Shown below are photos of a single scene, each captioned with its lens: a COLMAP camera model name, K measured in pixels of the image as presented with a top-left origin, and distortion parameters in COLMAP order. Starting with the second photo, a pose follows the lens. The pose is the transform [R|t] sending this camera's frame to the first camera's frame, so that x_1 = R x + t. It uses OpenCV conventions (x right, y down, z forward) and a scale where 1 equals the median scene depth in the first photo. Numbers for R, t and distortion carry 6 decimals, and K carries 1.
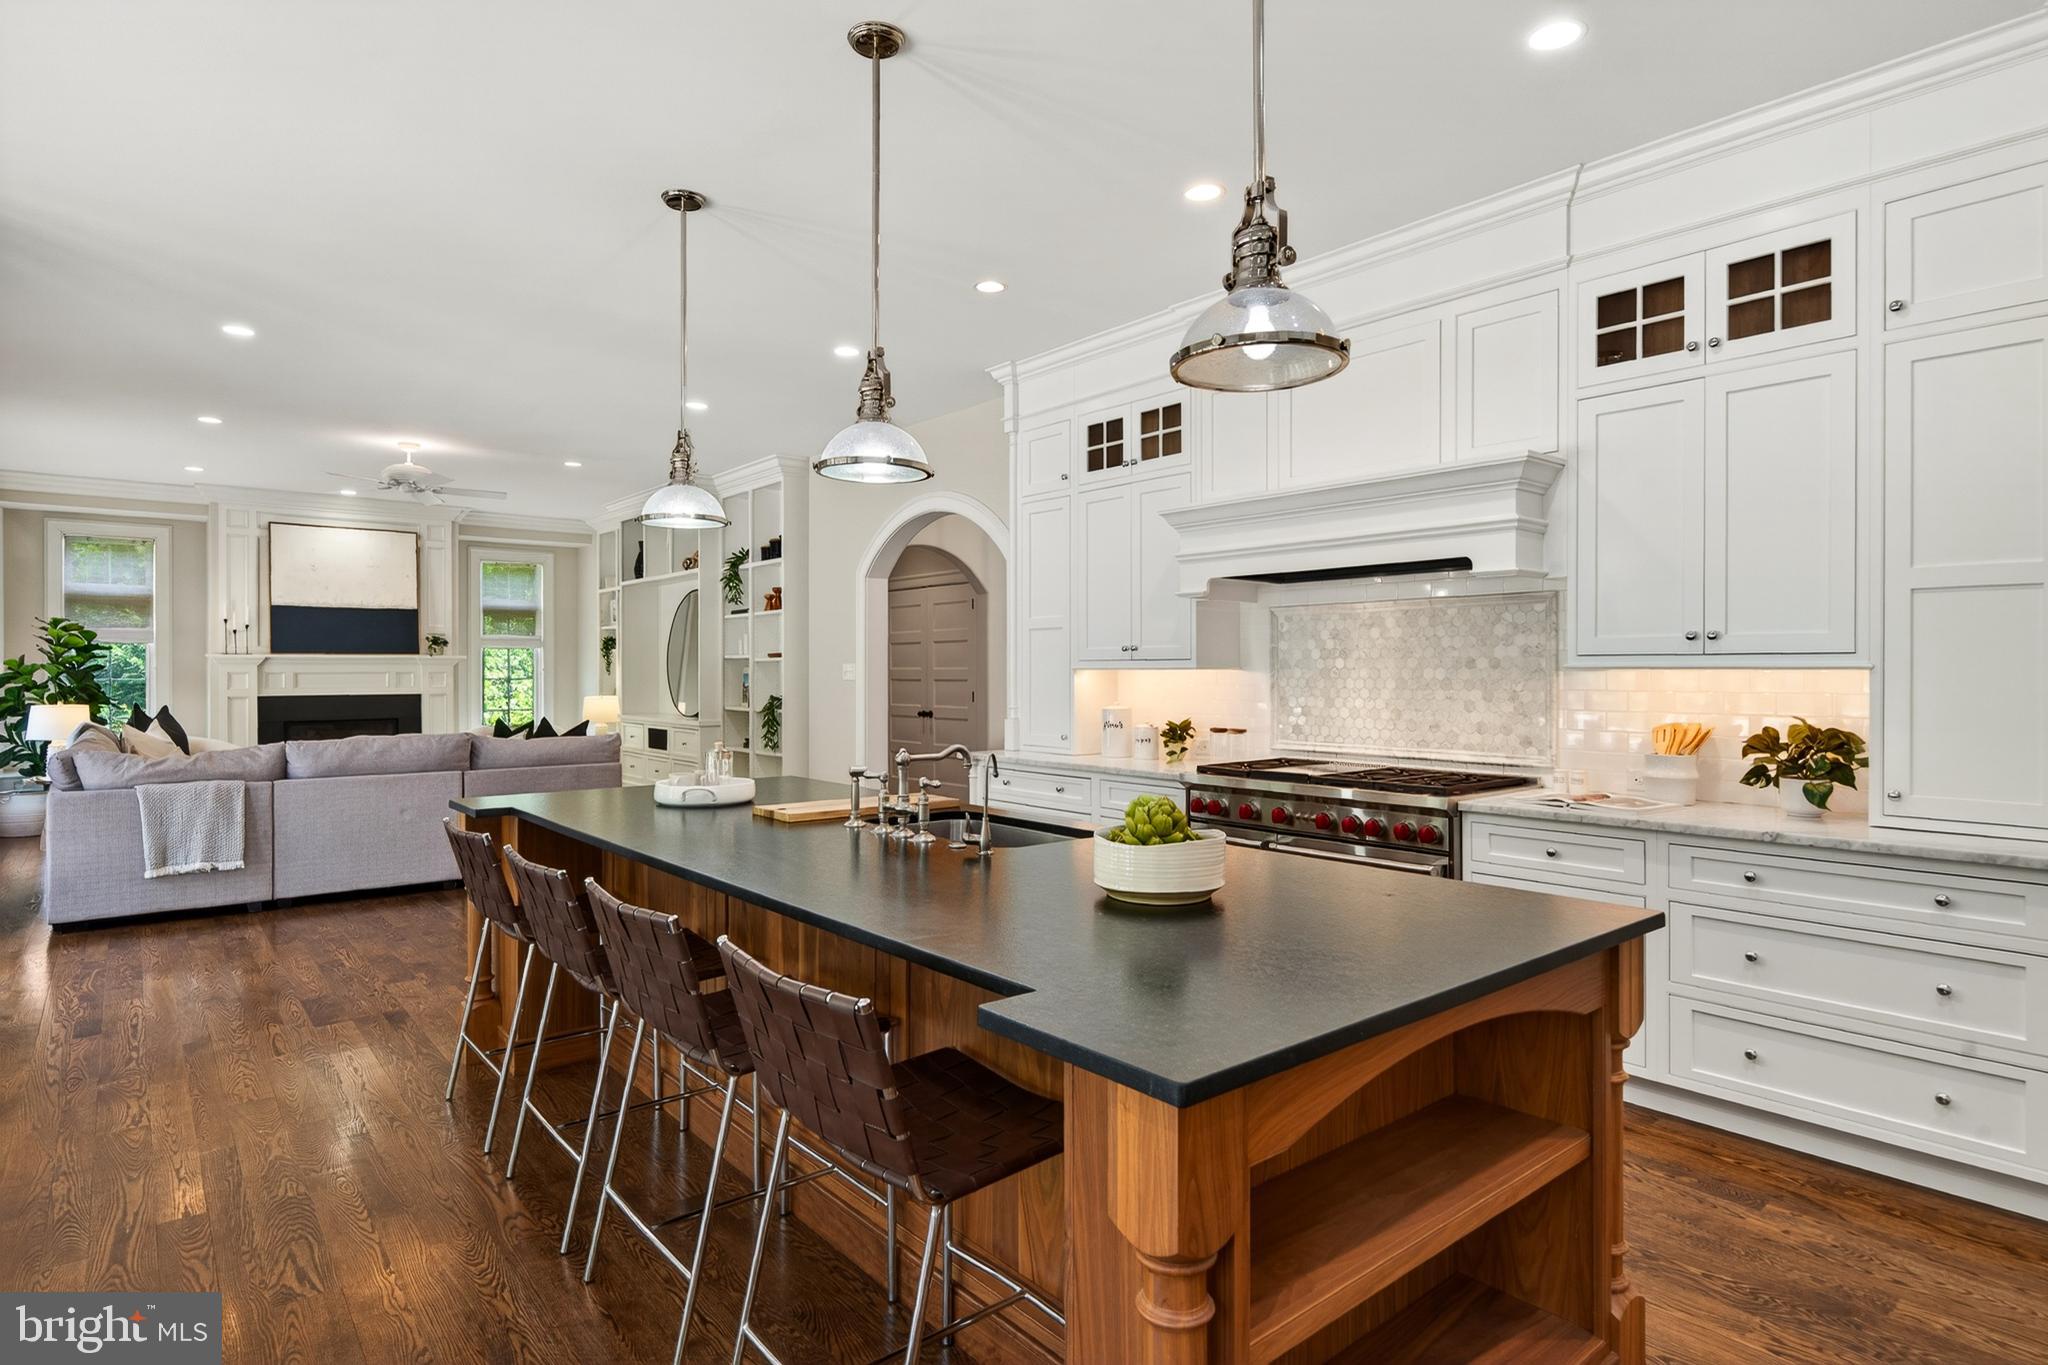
lens RADIAL K [[1091.9, 0, 1015.9], [0, 1091.9, 666.2], [0, 0, 1]] dist [-0.000475, -0.003046]
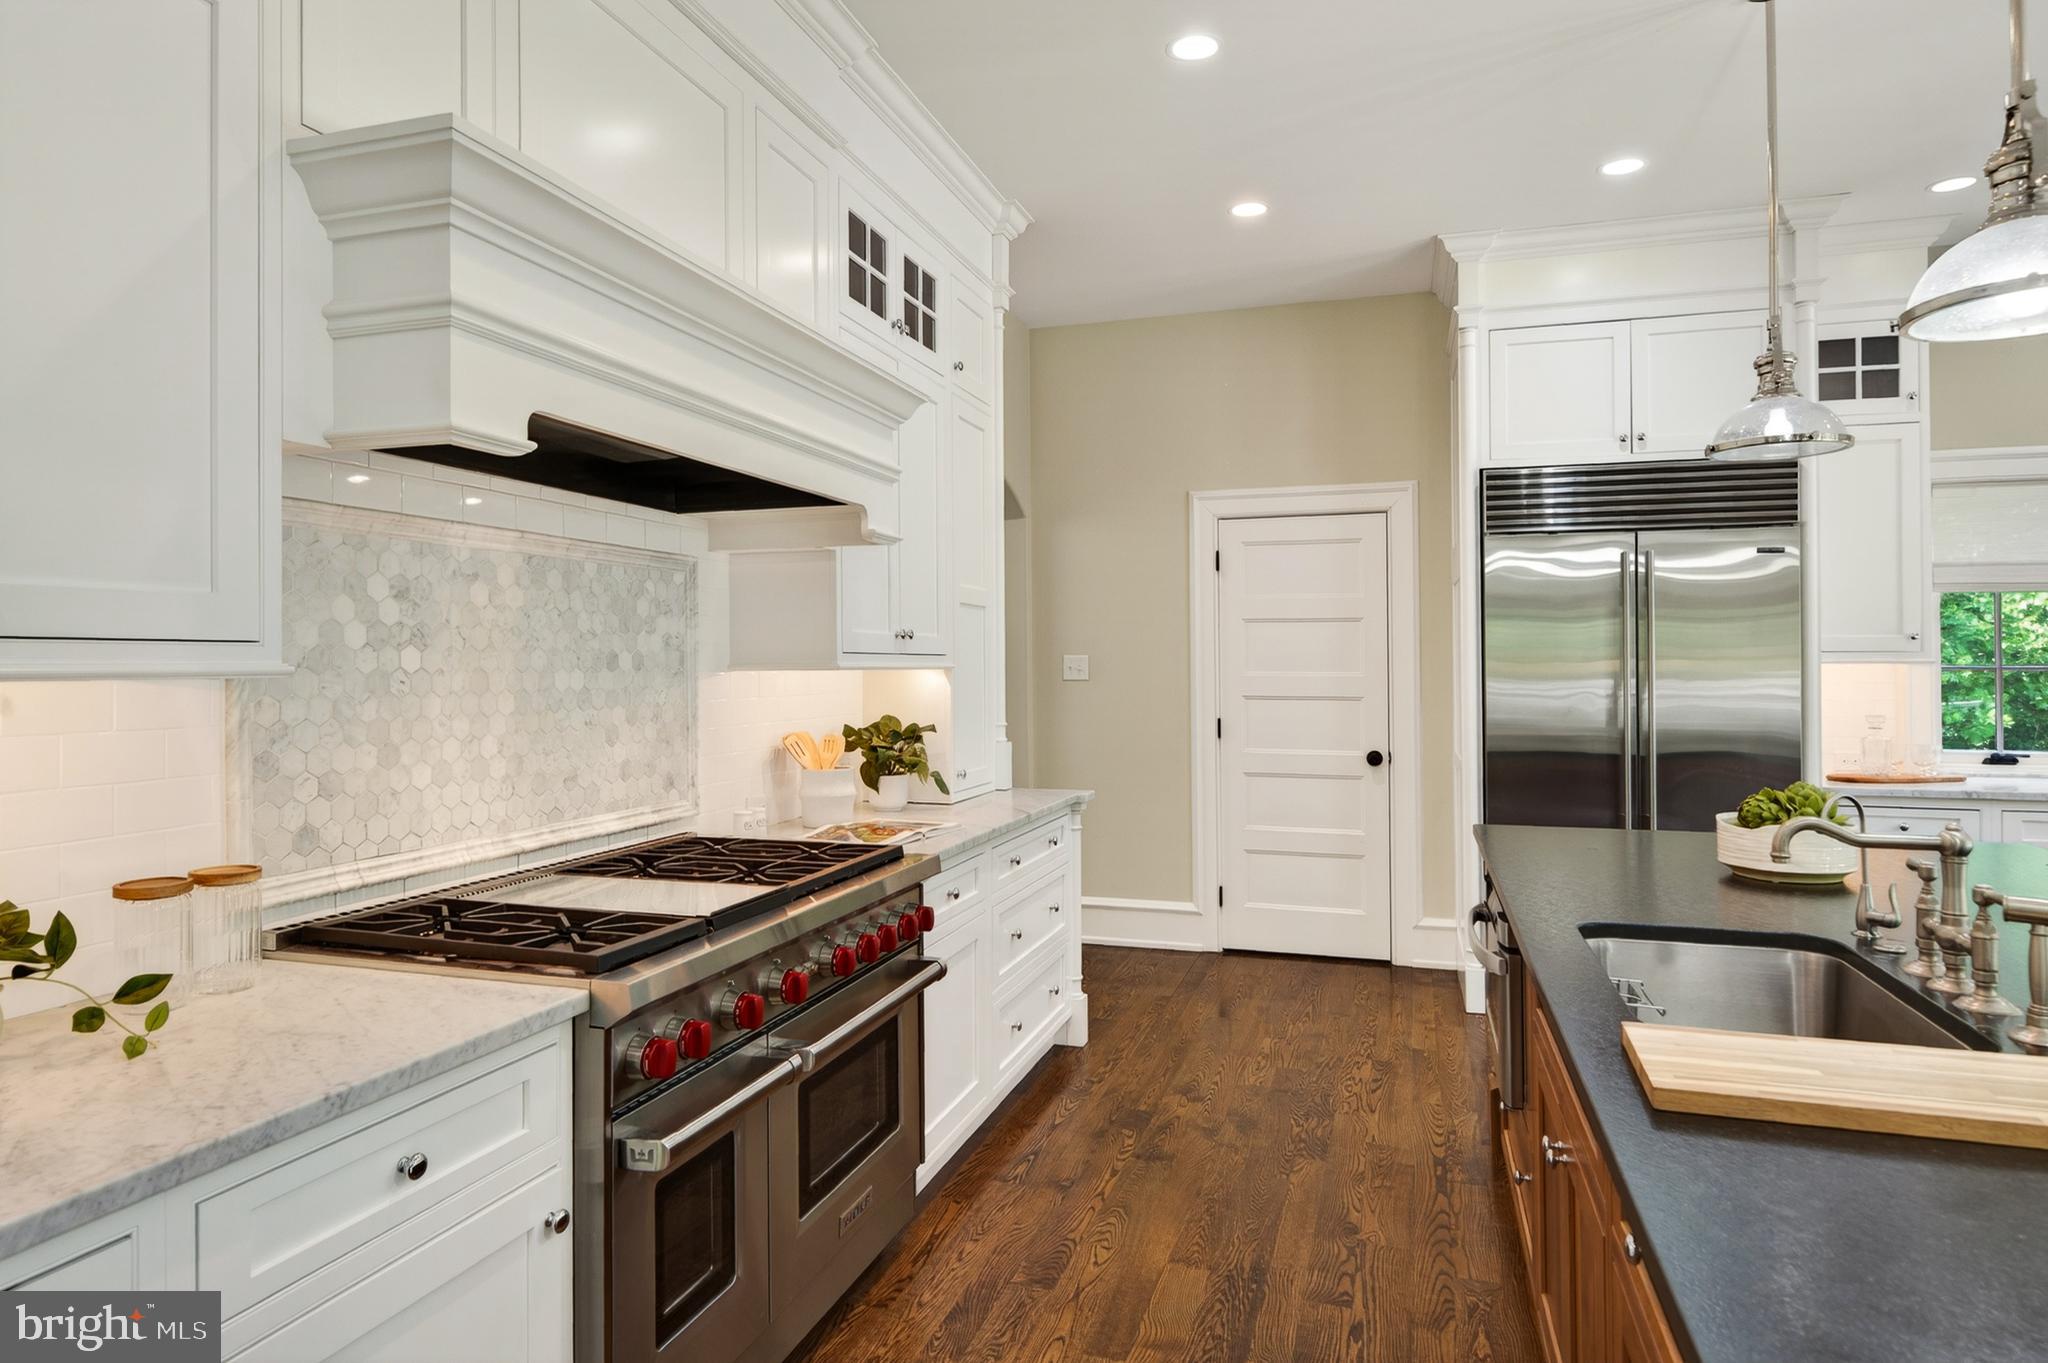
lens RADIAL K [[1222.9, 0, 1000.4], [0, 1222.9, 651.9], [0, 0, 1]] dist [0.002766, -0.009331]
pose [[-0.540865, 0.009619, 0.841054, -0.155319], [-0.001082, 0.999926, -0.012132, 0.000020], [-0.841109, -0.007471, -0.540815, 0.758509]]
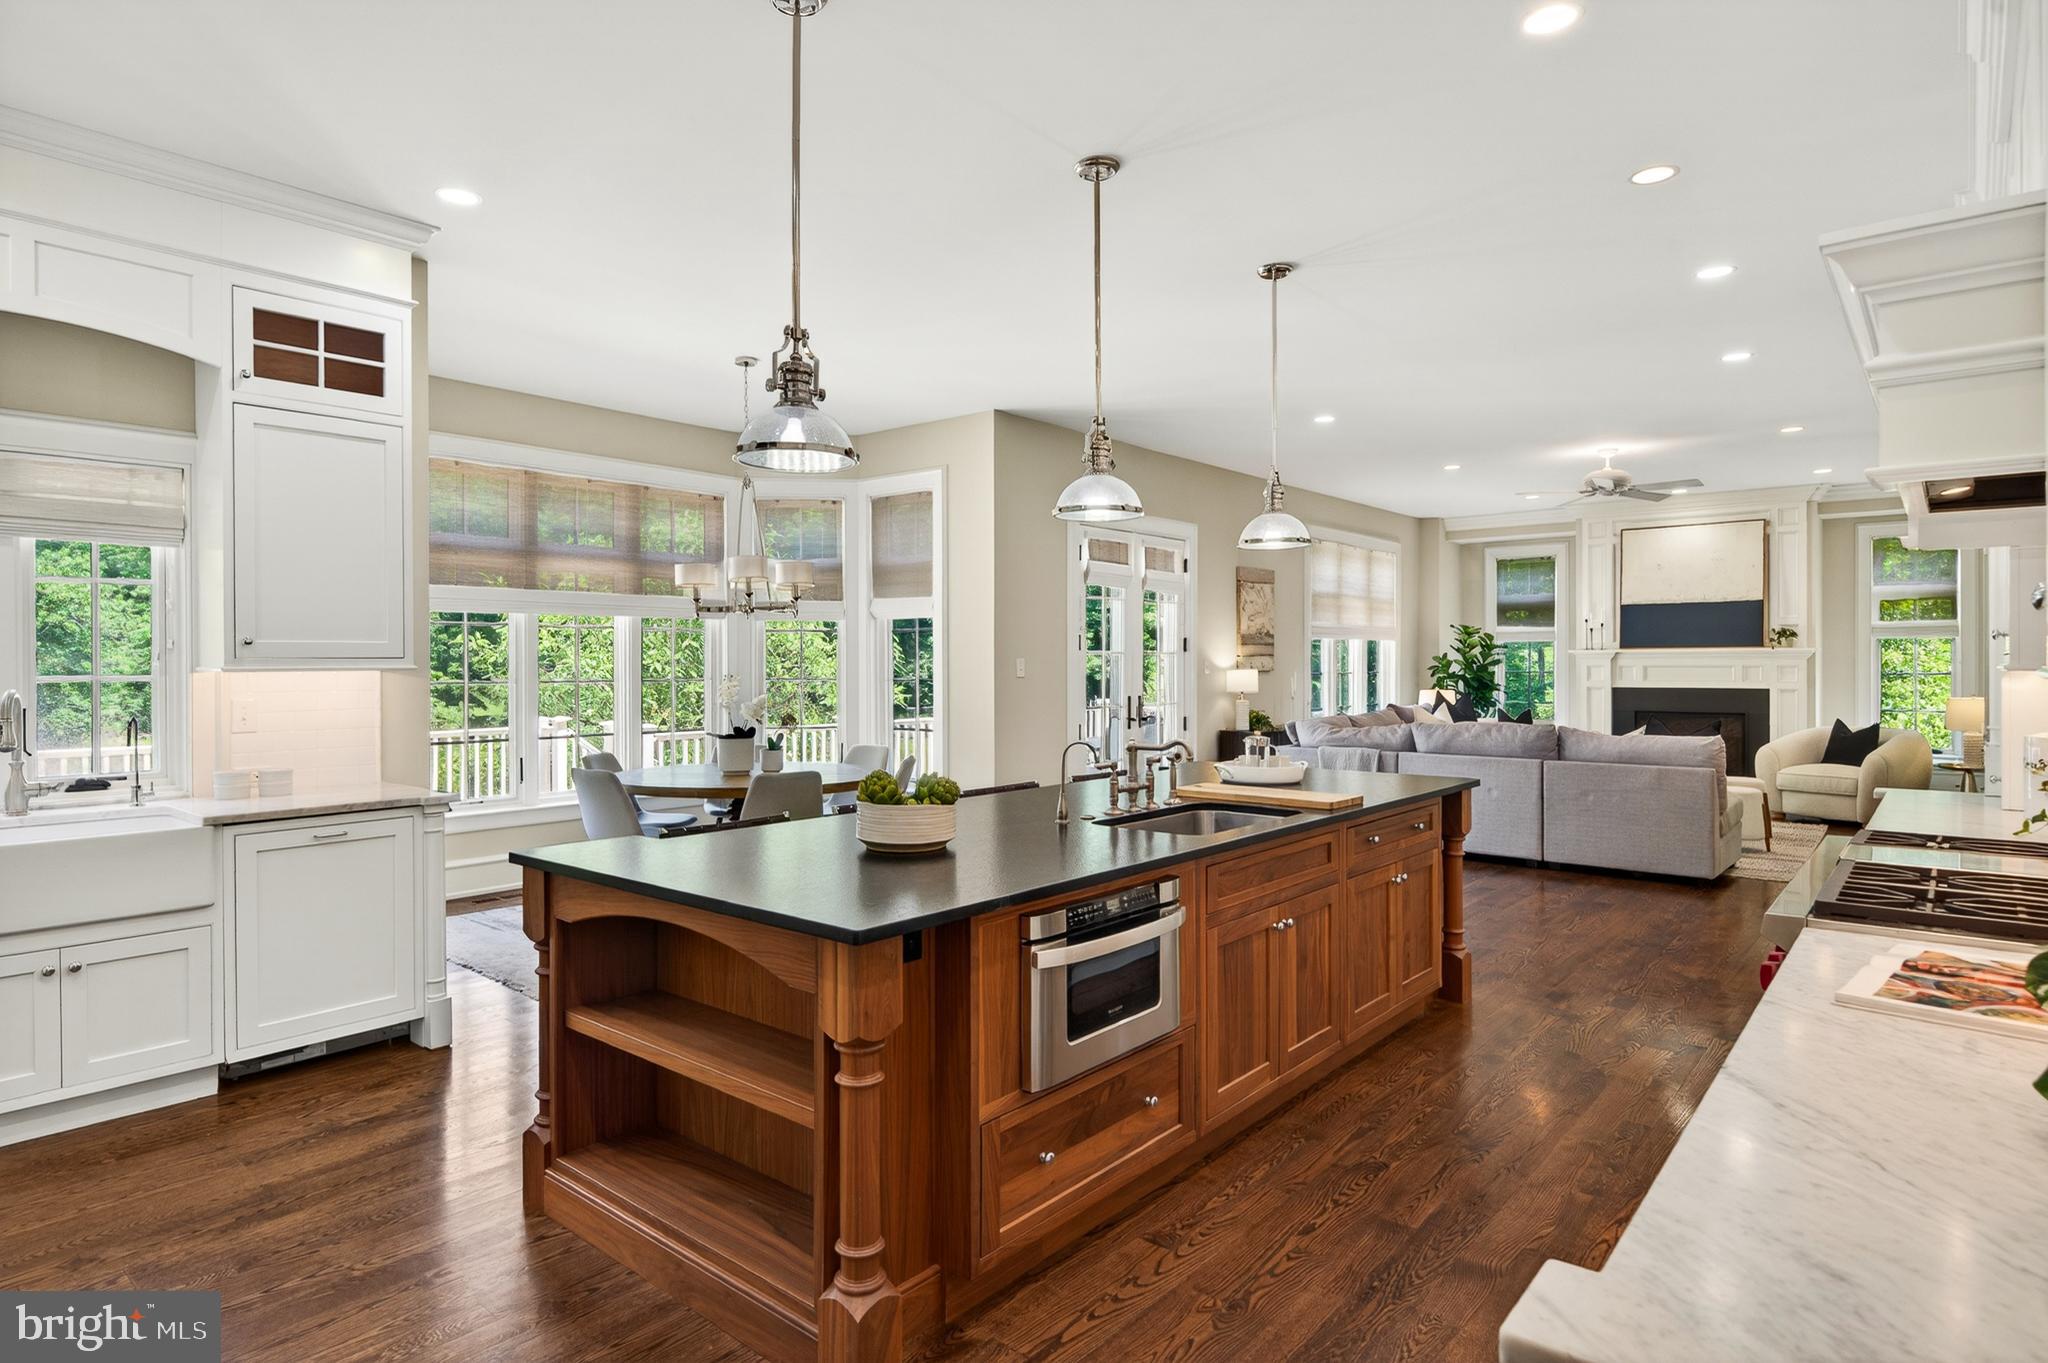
lens RADIAL K [[1091.9, 0, 976.8], [0, 1091.9, 671.4], [0, 0, 1]] dist [-0.000475, -0.003046]
pose [[0.181245, 0.007602, -0.983409, 0.465908], [0.005667, 0.999945, 0.008774, -0.003709], [0.983422, -0.007163, 0.181192, 0.267239]]
